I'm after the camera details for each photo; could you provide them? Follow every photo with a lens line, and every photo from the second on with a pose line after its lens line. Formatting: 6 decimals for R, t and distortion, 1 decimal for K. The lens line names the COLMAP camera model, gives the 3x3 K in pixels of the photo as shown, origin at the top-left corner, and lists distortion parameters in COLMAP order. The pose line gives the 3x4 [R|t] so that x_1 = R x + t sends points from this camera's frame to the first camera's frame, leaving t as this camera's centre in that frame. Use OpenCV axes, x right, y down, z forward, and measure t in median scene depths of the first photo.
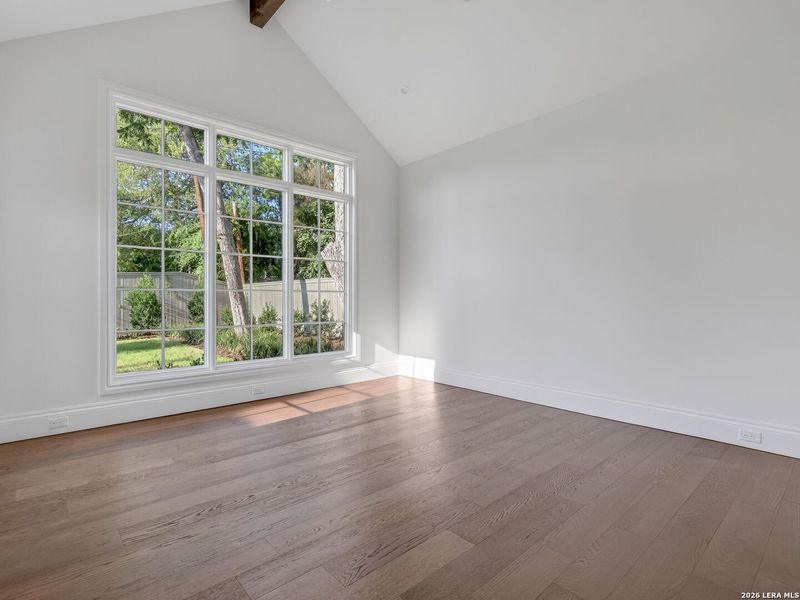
lens RADIAL K [[425.1, 0, 400.0], [0, 425.1, 300.0], [0, 0, 1]] dist [0.044594, -0.038333]
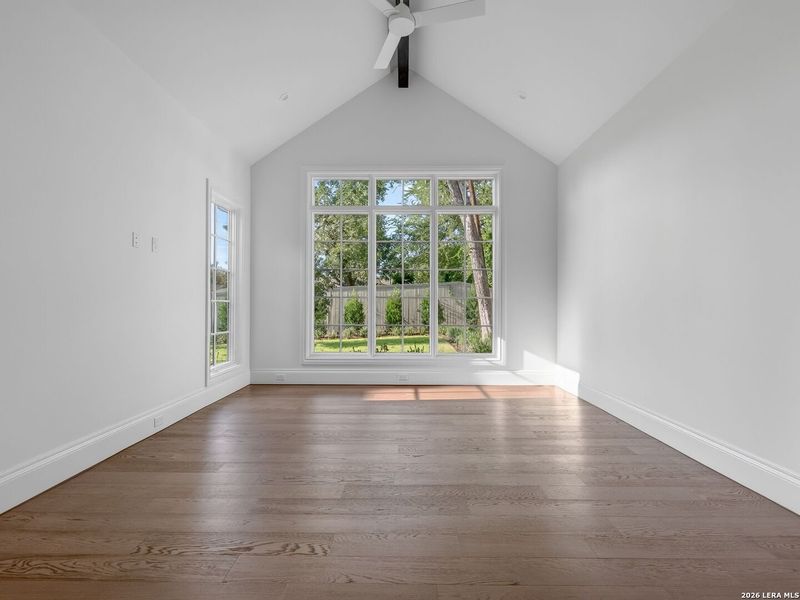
lens RADIAL K [[425.1, 0, 400.0], [0, 425.1, 300.0], [0, 0, 1]] dist [0.044594, -0.038333]
pose [[0.724130, -0.000580, -0.689663, 0.435247], [-0.010048, 0.999885, -0.011391, 0.000274], [0.689590, 0.015178, 0.724041, 0.076965]]
